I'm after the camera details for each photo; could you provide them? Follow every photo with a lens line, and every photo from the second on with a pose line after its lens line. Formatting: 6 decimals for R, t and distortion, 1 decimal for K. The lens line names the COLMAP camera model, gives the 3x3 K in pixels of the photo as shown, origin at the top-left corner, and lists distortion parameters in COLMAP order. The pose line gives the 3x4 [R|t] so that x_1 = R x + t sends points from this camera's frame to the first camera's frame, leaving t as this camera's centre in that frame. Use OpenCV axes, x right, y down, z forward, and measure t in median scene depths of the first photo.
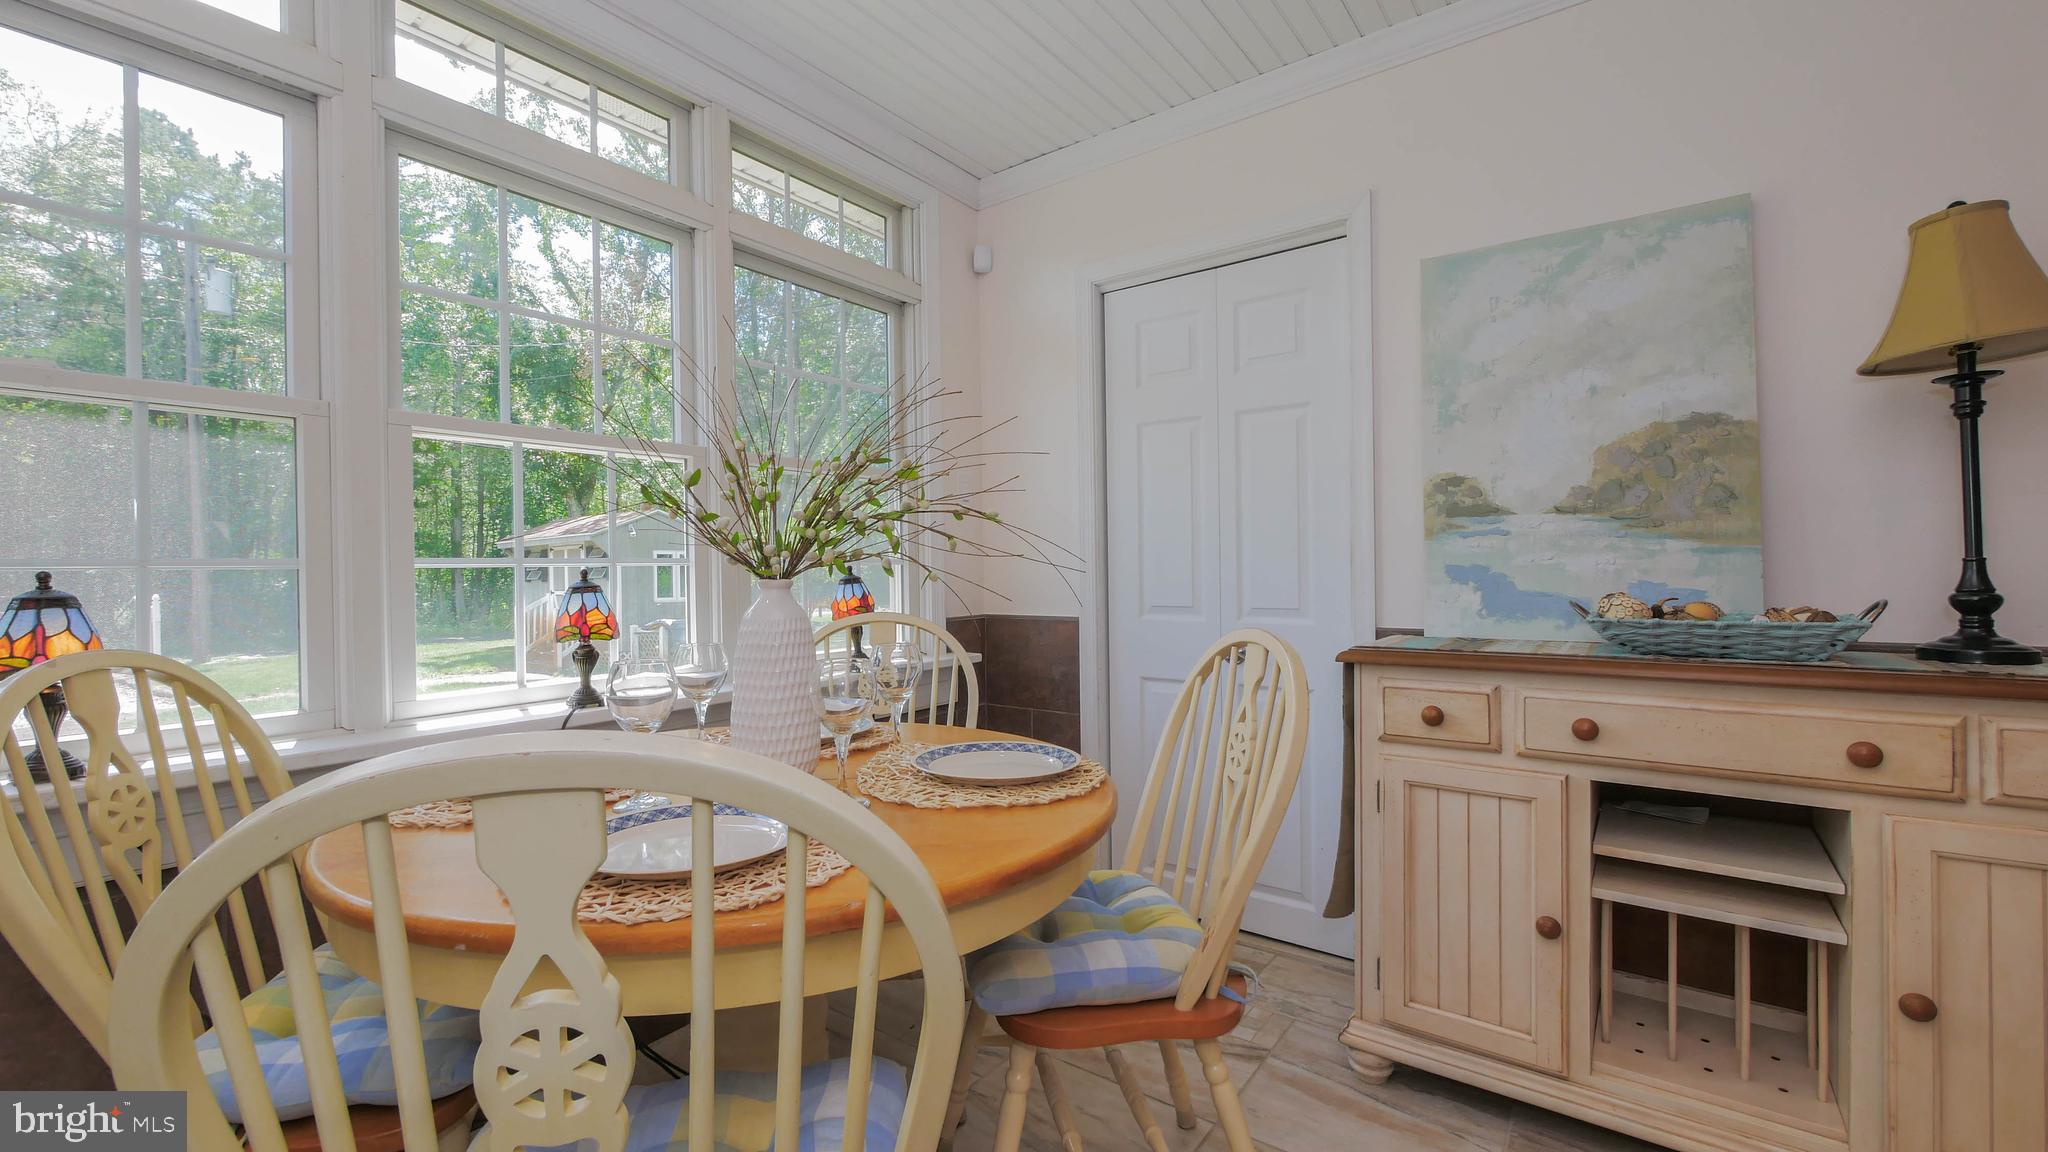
lens RADIAL K [[840.7, 0, 1009.0], [0, 840.7, 570.2], [0, 0, 1]] dist [-0.004217, 0.000206]
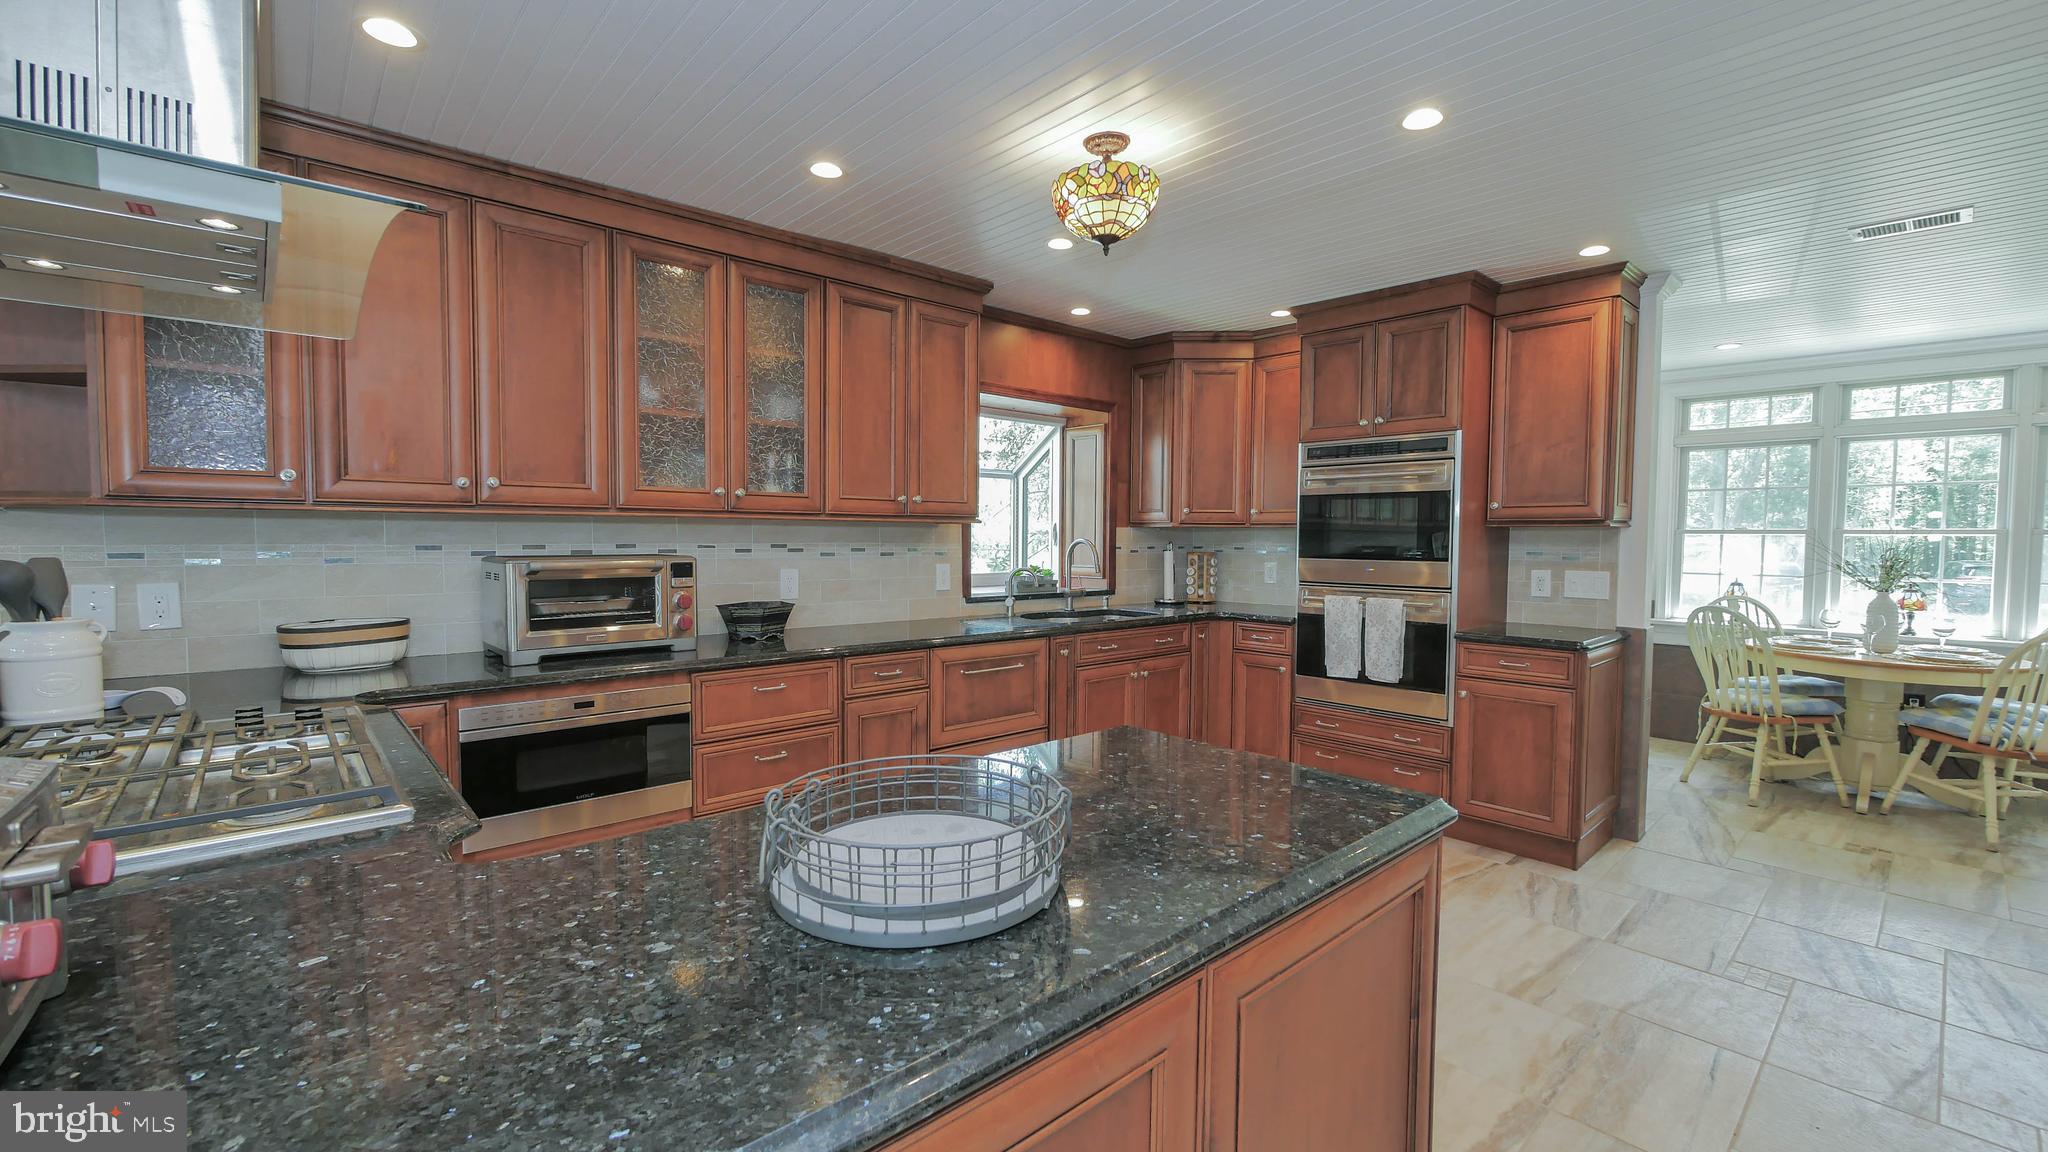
lens RADIAL K [[844.5, 0, 1024.0], [0, 844.5, 576.0], [0, 0, 1]] dist [-0.002170, 0.000052]
pose [[-0.190815, 0.059146, -0.979842, 2.639491], [-0.006632, 0.998083, 0.061539, -0.171629], [0.981604, 0.018241, -0.190057, -1.243644]]
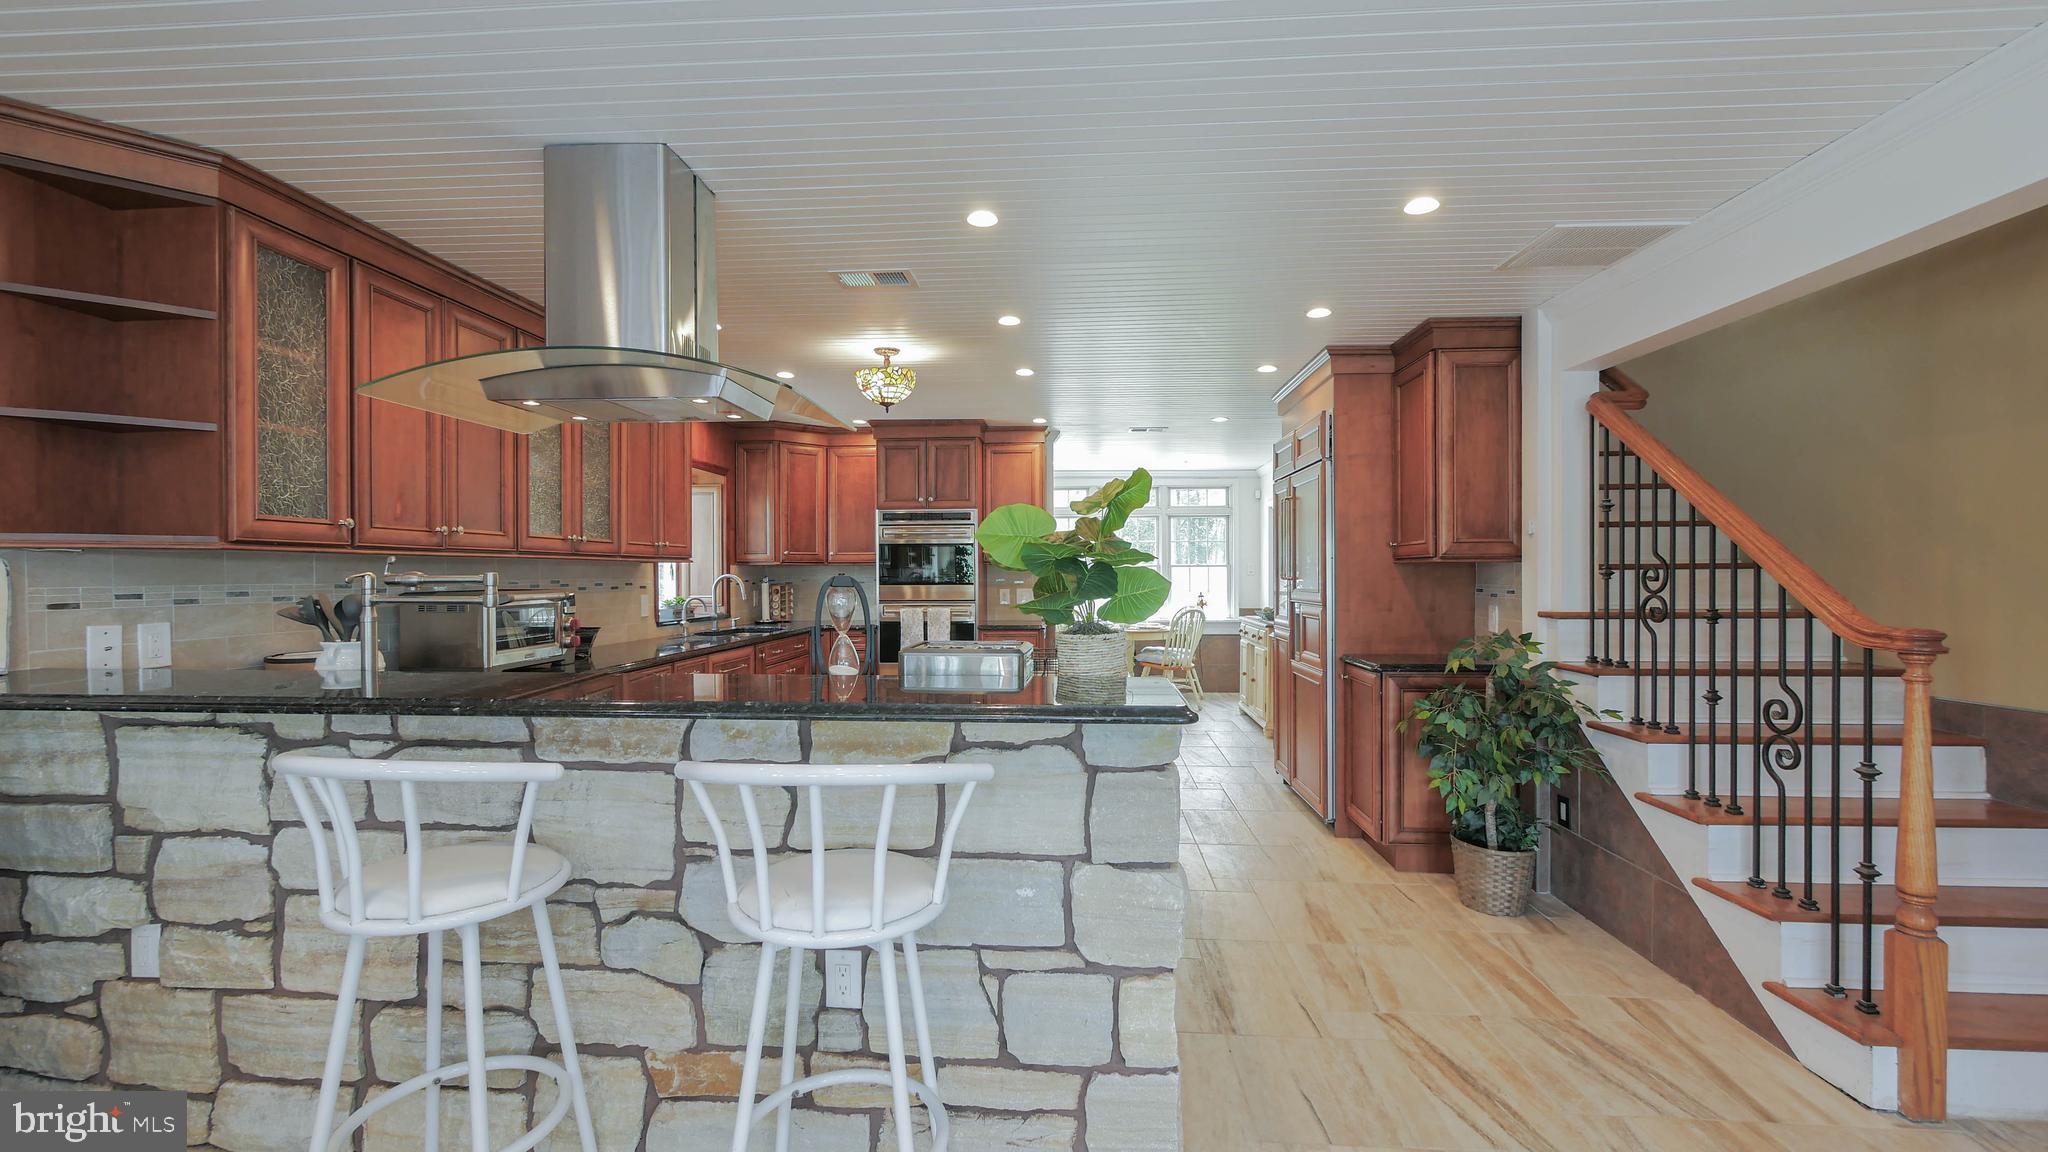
lens RADIAL K [[842.7, 0, 1019.5], [0, 842.7, 576.0], [0, 0, 1]] dist [-0.006892, -0.000036]
pose [[0.540377, 0.013764, -0.841310, 3.477915], [-0.004801, 0.999900, 0.013275, -0.170544], [0.841409, -0.003135, 0.540390, -2.347668]]
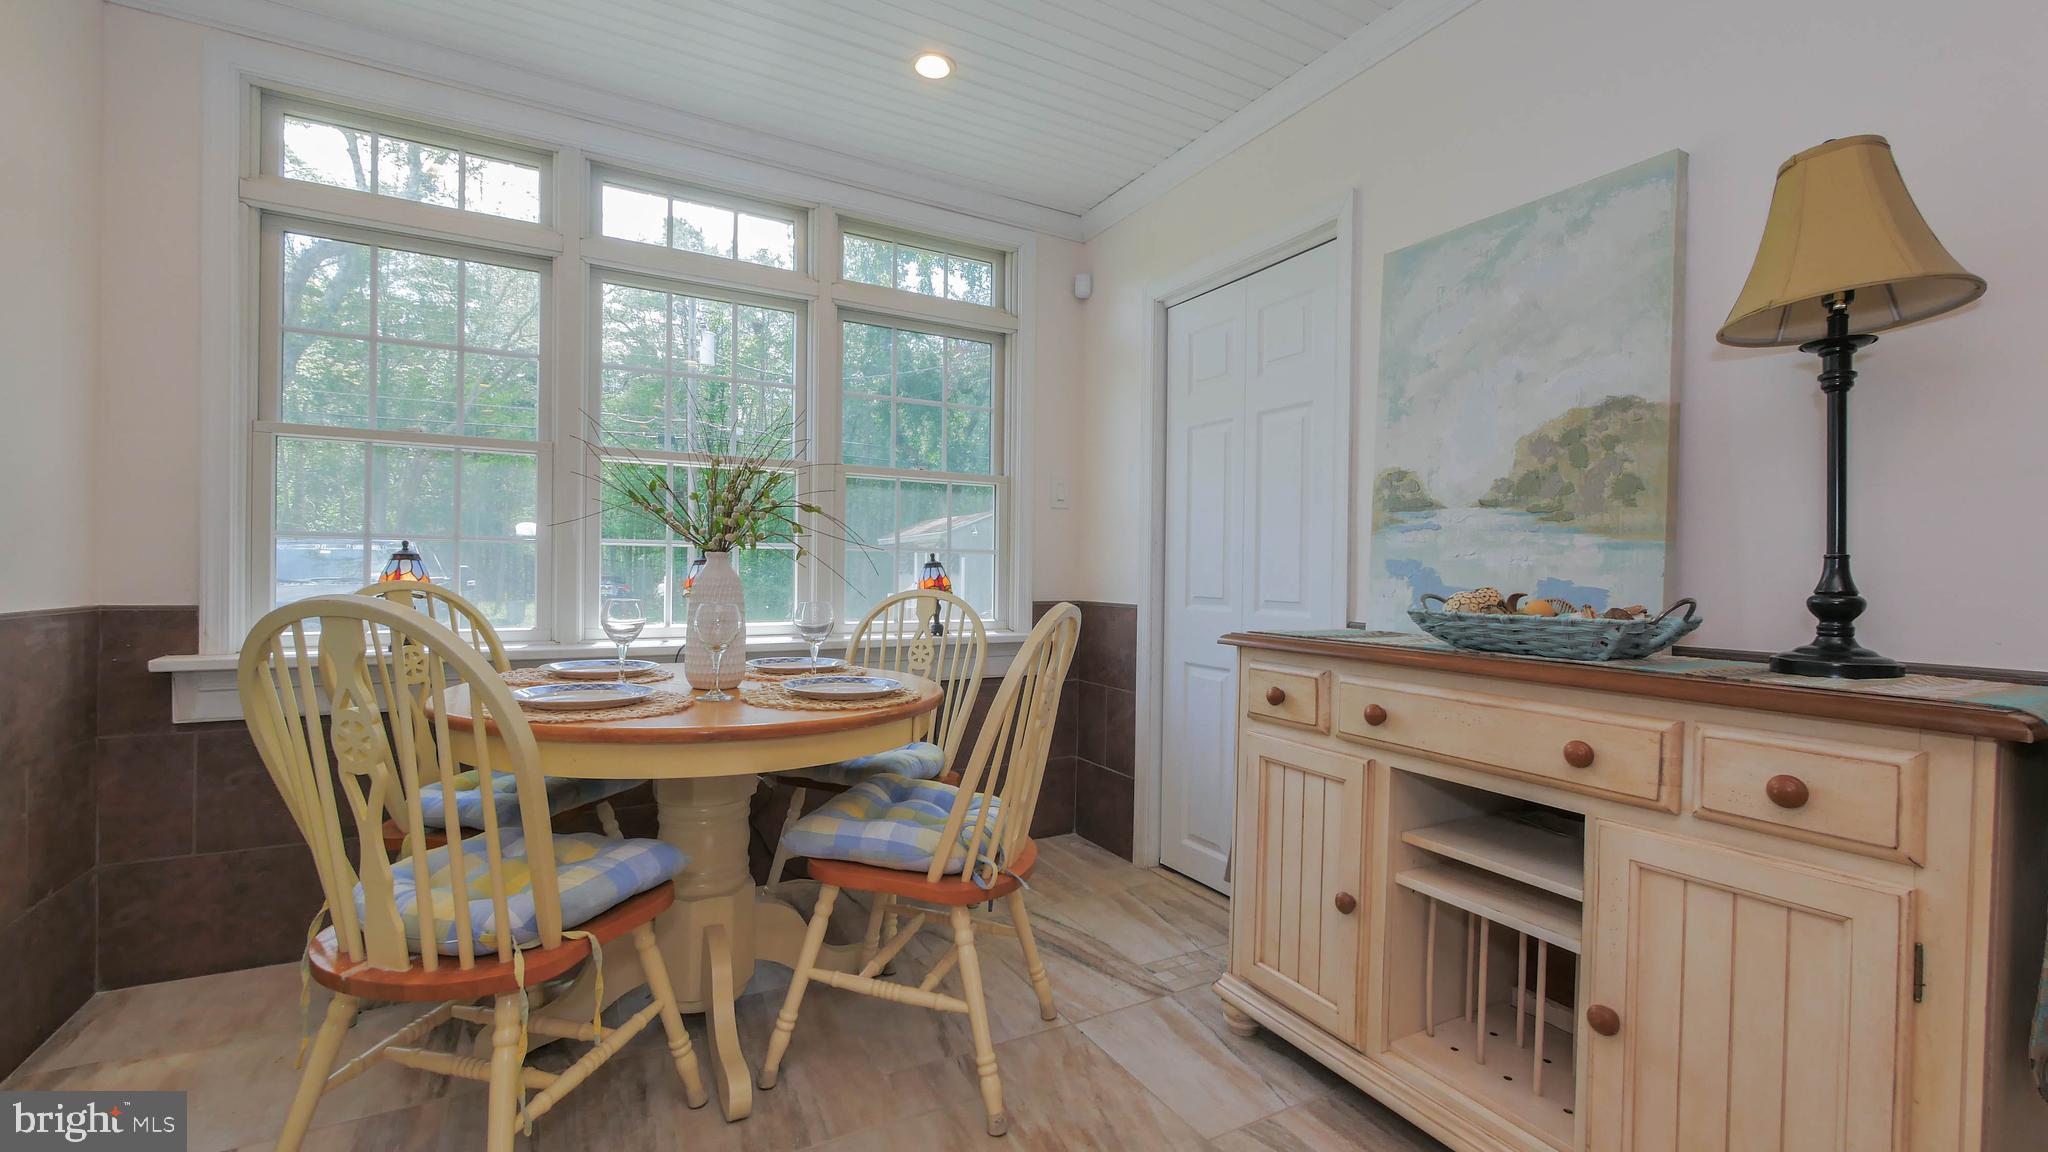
lens RADIAL K [[842.7, 0, 1019.5], [0, 842.7, 576.0], [0, 0, 1]] dist [-0.006892, -0.000036]
pose [[0.909513, 0.028480, -0.414698, 0.607439], [-0.026790, 0.999592, 0.009894, 0.017016], [0.414811, 0.002111, 0.909905, -0.105626]]
